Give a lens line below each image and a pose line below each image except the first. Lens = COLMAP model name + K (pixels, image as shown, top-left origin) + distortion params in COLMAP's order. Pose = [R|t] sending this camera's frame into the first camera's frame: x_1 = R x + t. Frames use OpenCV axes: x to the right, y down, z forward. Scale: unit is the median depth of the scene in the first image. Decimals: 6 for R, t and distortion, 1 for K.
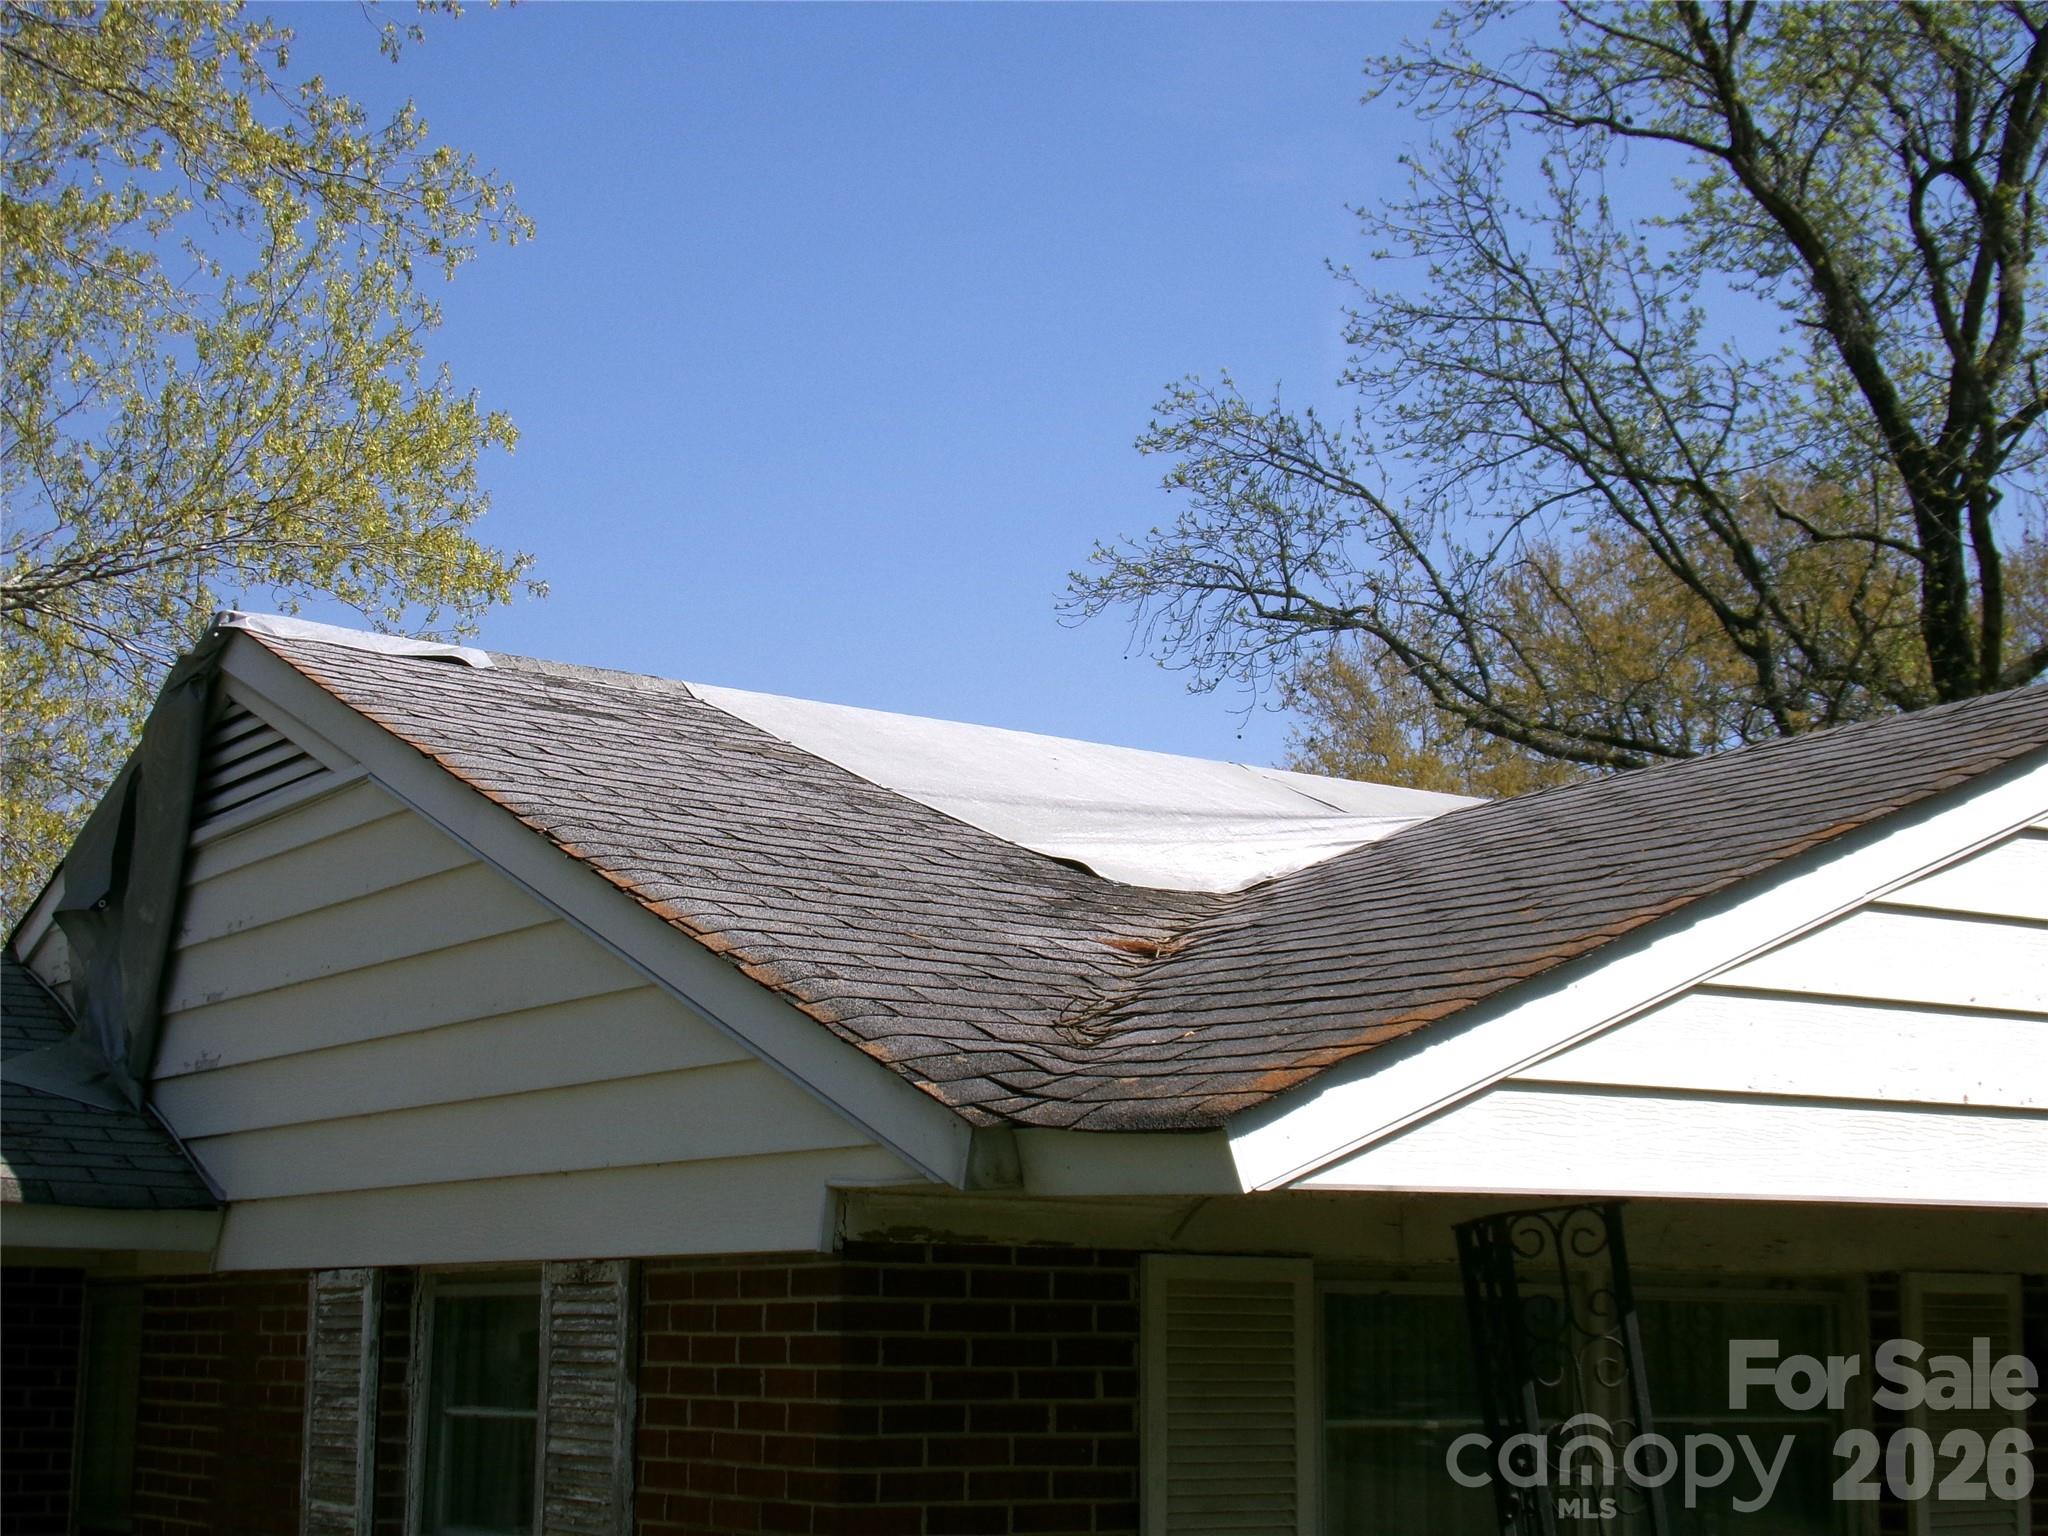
lens RADIAL K [[2984.9, 0, 969.0], [0, 2984.9, 781.6], [0, 0, 1]] dist [0.010898, 0.000000]
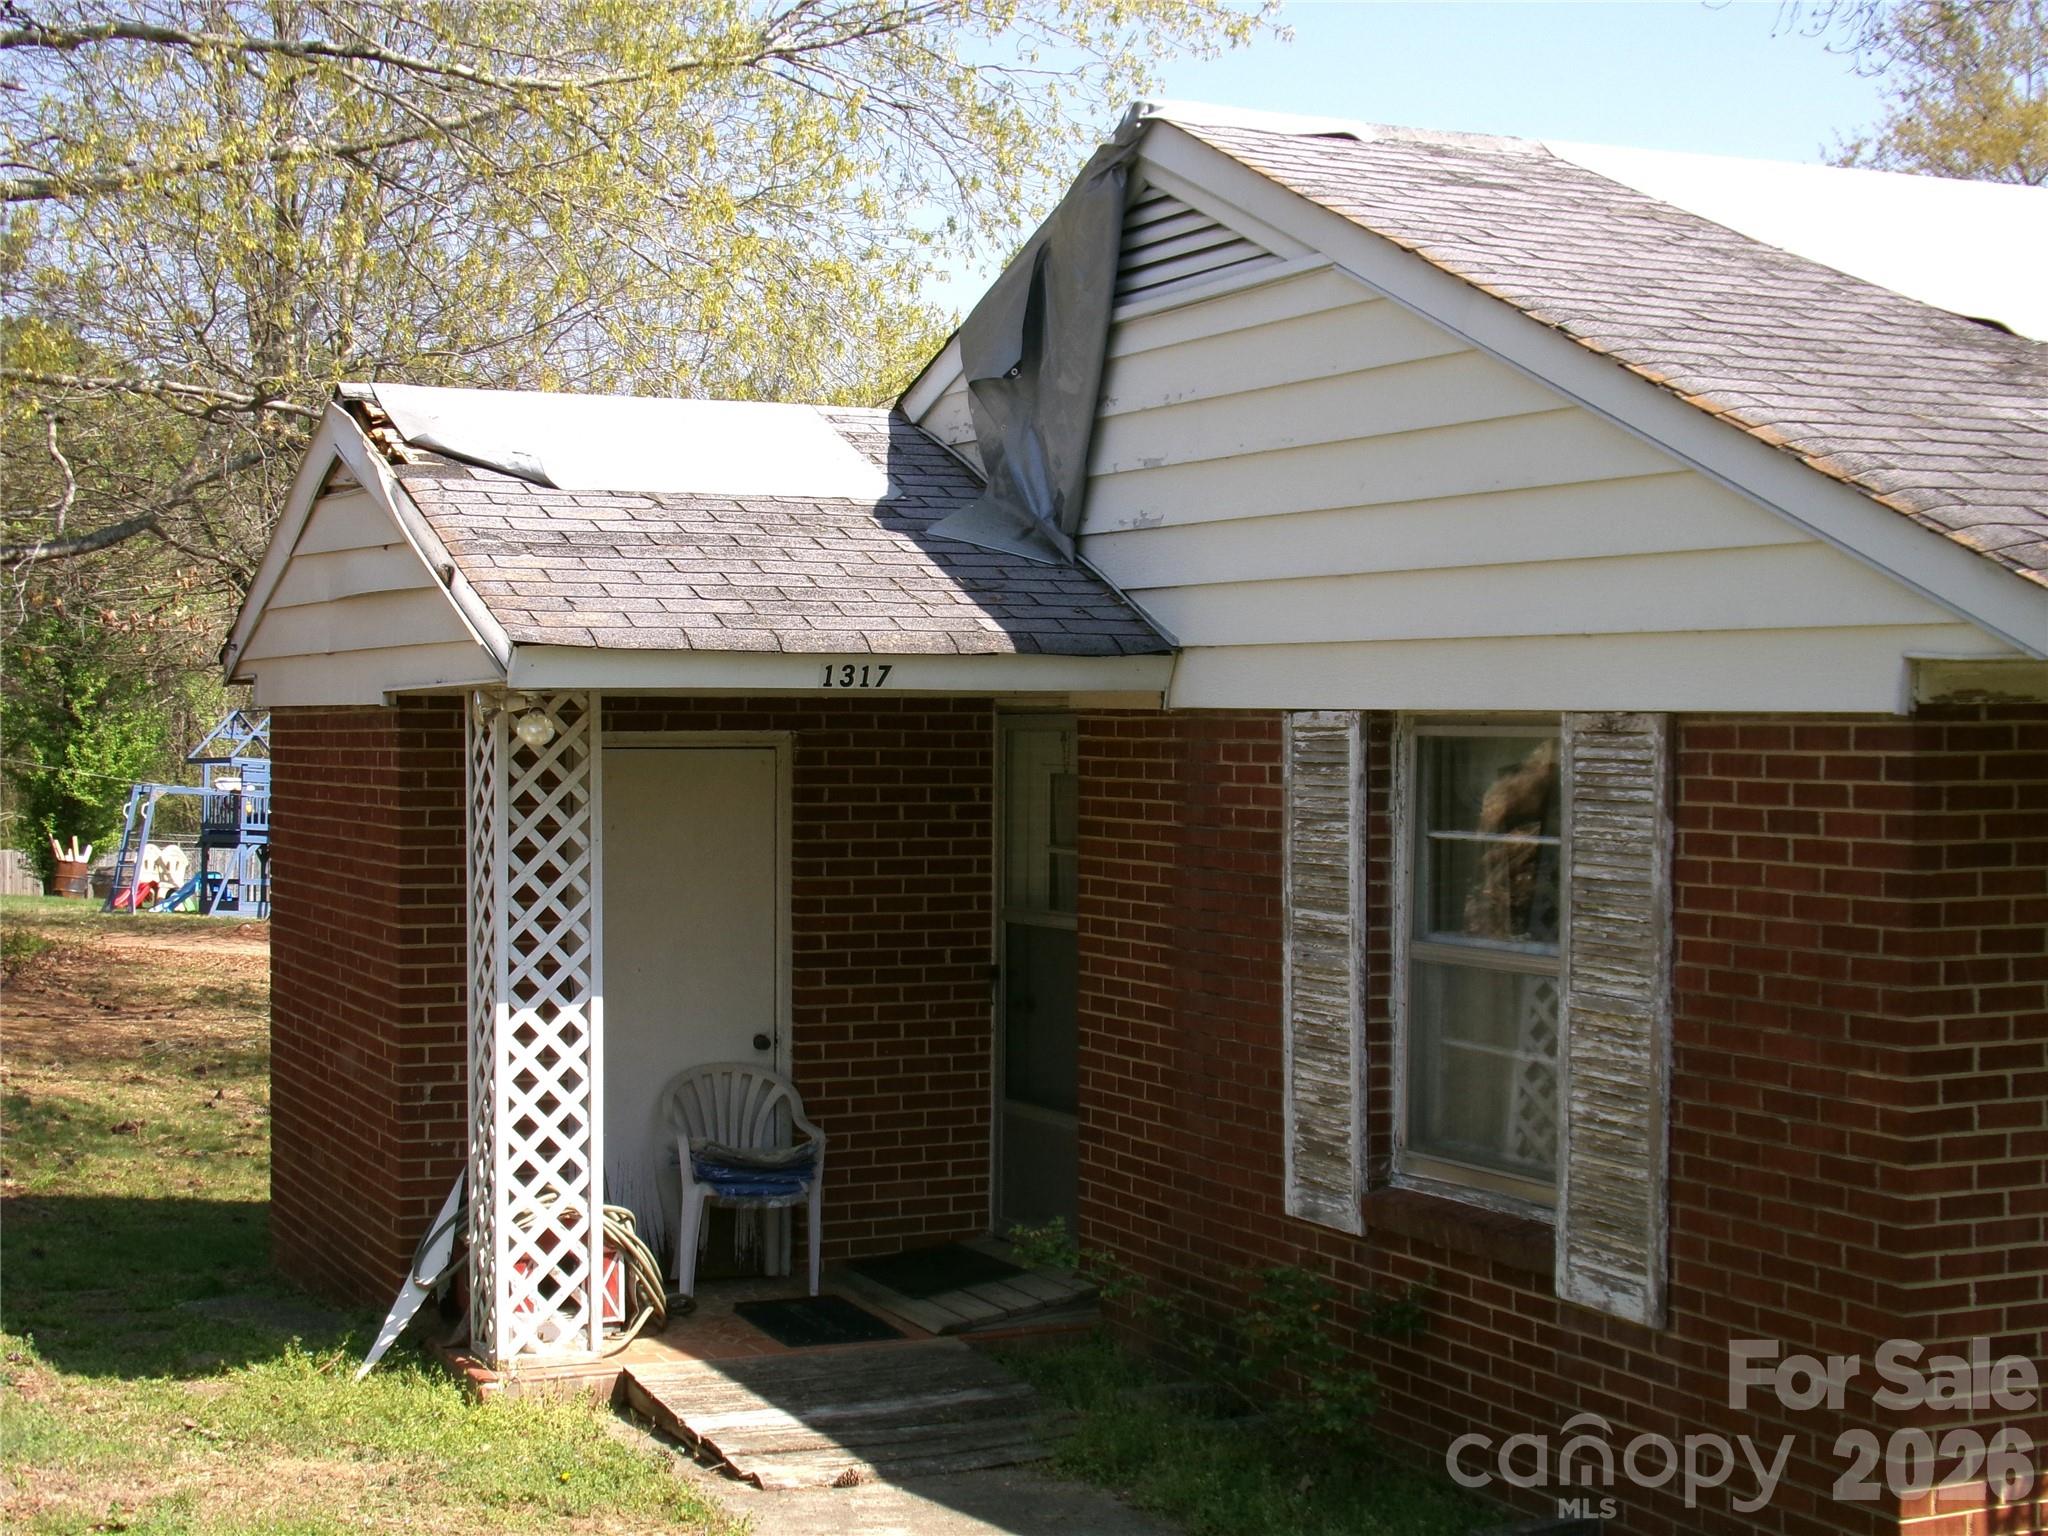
lens RADIAL K [[2984.9, 0, 1065.6], [0, 2984.9, 779.8], [0, 0, 1]] dist [0.010898, 0.000000]
pose [[0.990647, -0.010564, -0.136037, -0.160711], [0.038883, 0.977517, 0.207239, -0.050775], [0.130789, -0.210590, 0.968786, -0.113751]]
